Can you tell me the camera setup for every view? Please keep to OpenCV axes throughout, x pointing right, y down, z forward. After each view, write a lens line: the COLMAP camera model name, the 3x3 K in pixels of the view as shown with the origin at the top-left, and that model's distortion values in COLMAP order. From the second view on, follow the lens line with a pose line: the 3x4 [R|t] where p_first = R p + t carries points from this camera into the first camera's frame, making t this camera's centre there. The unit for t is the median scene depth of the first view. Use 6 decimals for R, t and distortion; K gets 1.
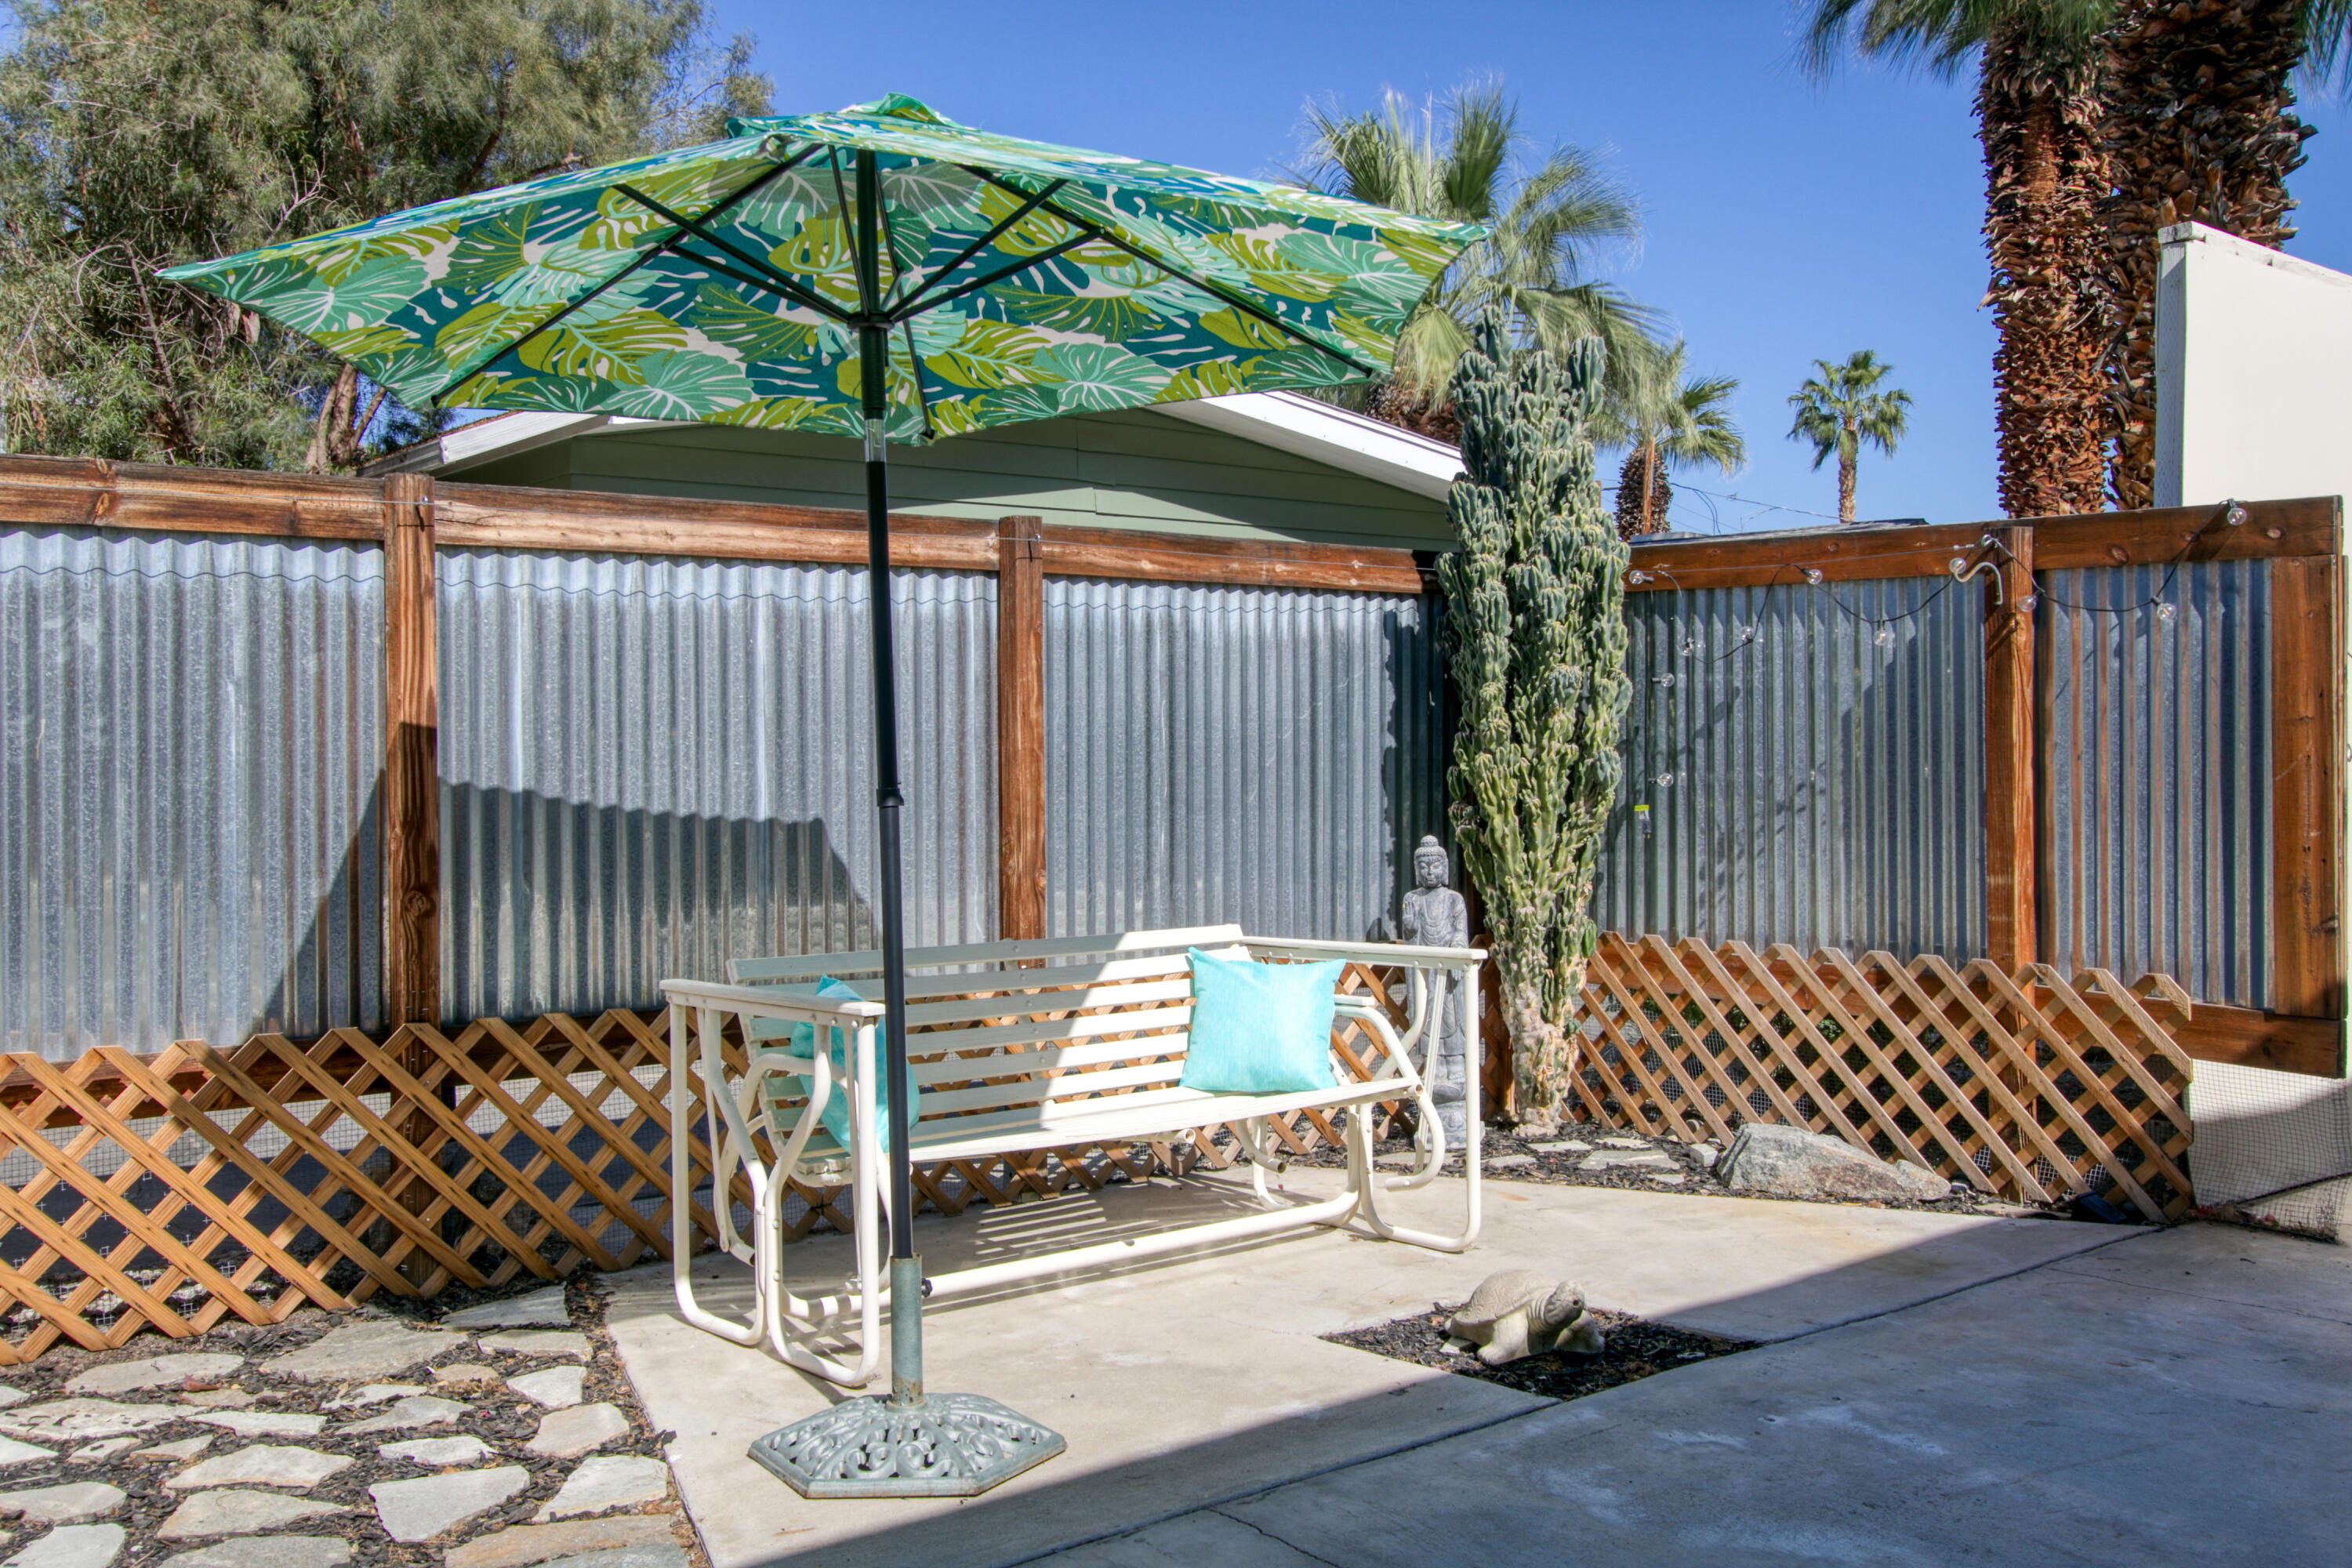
lens RADIAL K [[2154.8, 0, 1174.0], [0, 2154.8, 747.3], [0, 0, 1]] dist [-0.005615, 0.014998]
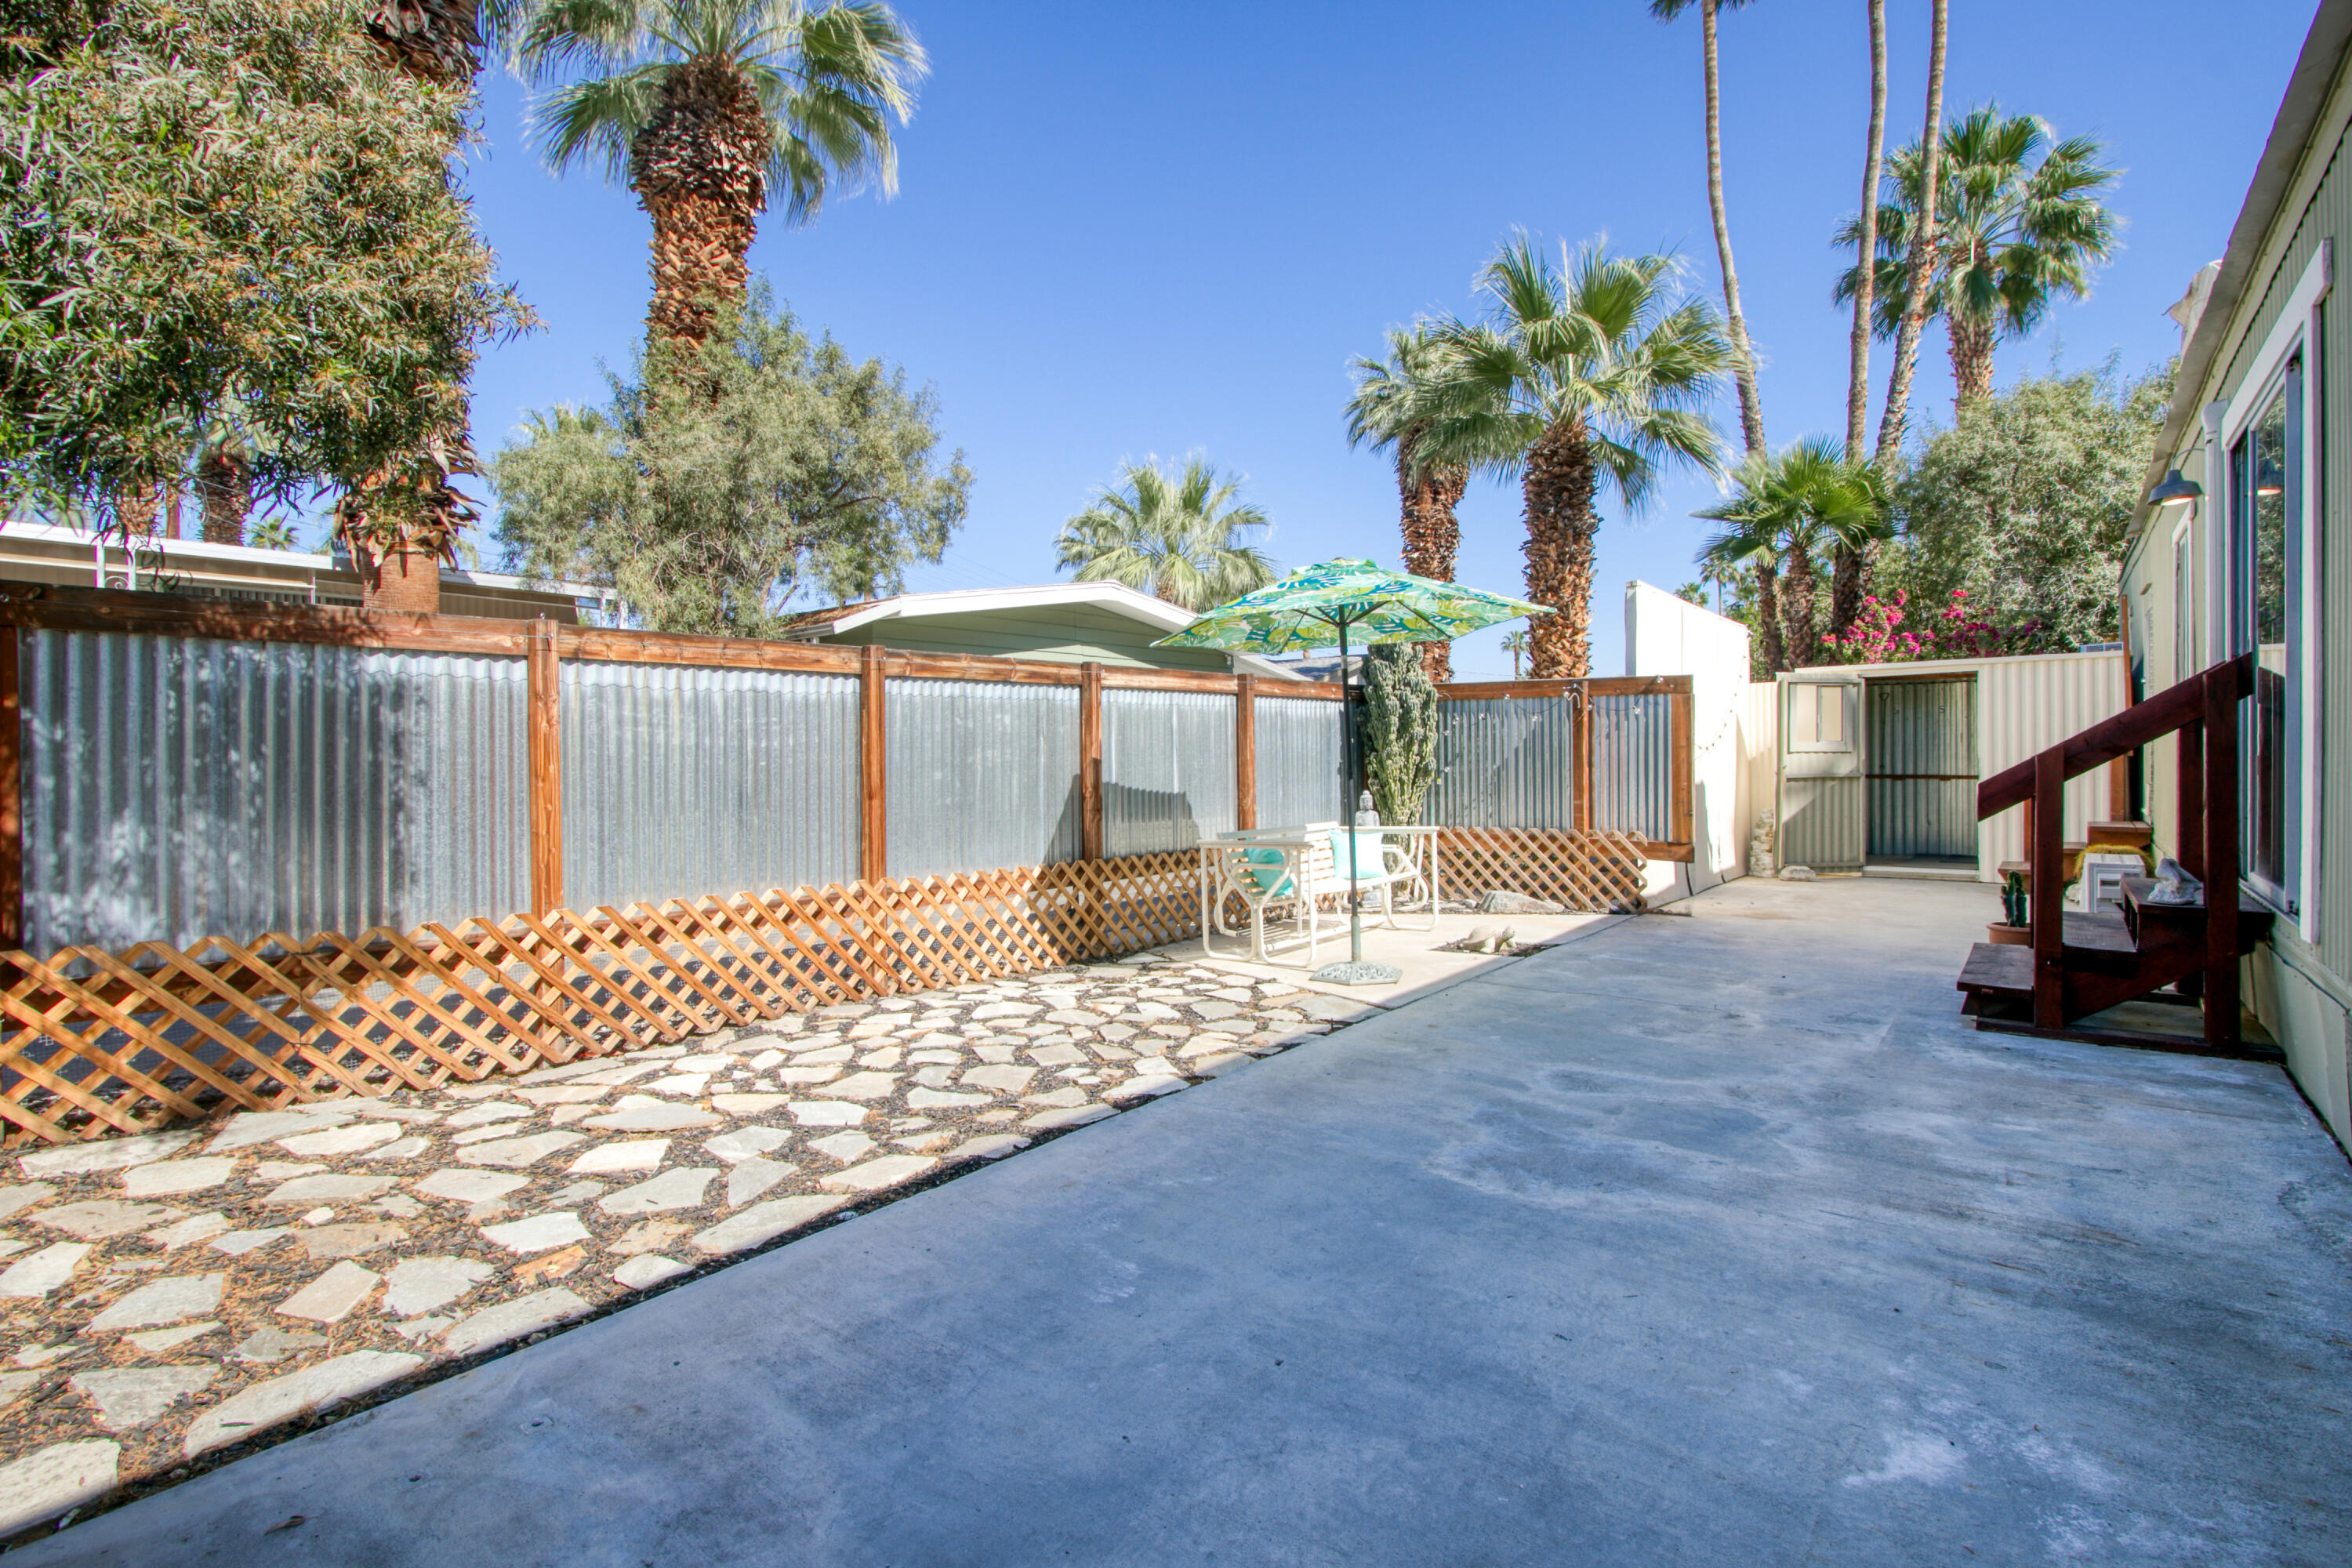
lens RADIAL K [[1091.2, 0, 1176.5], [0, 1091.2, 758.1], [0, 0, 1]] dist [-0.047887, 0.000165]
pose [[0.981023, -0.006308, 0.193788, -0.419363], [0.006715, 0.999976, -0.001443, 0.000643], [-0.193774, 0.002717, 0.981042, -0.323272]]
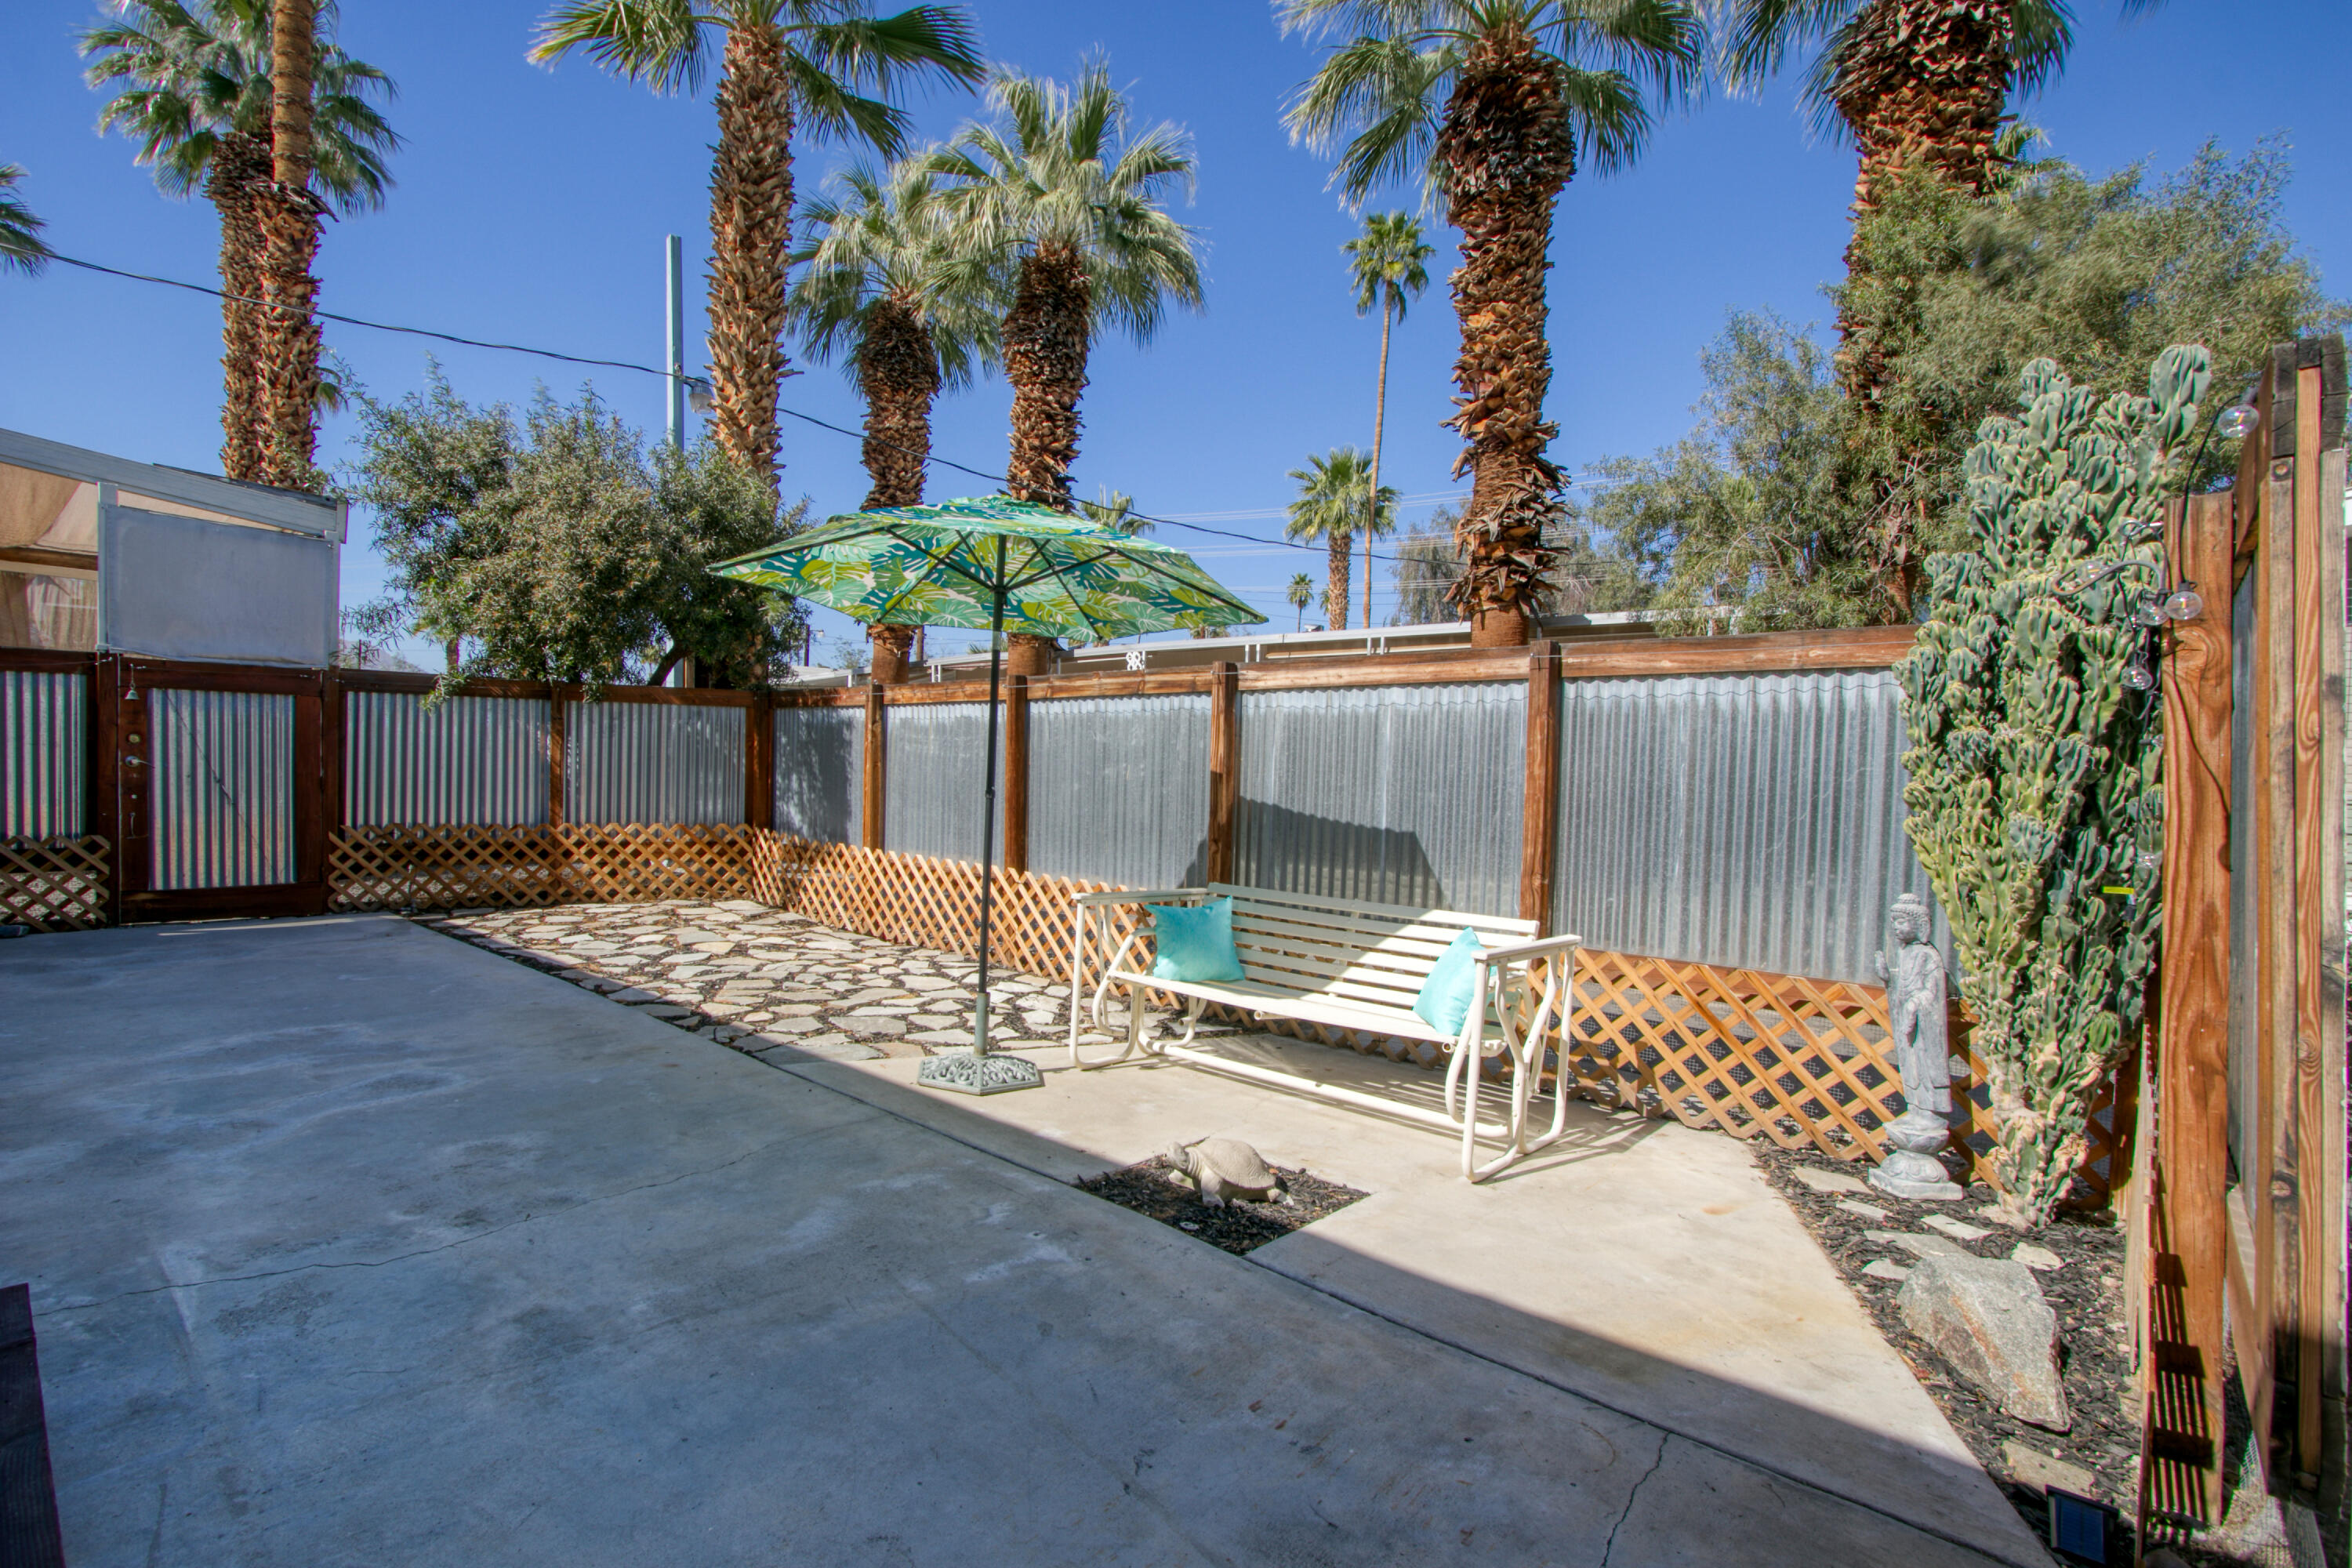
lens RADIAL K [[1139.3, 0, 1171.7], [0, 1139.3, 817.0], [0, 0, 1]] dist [-0.016687, 0.000626]
pose [[0.150658, 0.046931, -0.987471, 0.677620], [-0.035802, 0.998476, 0.041992, -0.007867], [0.987937, 0.029027, 0.152109, 0.615534]]
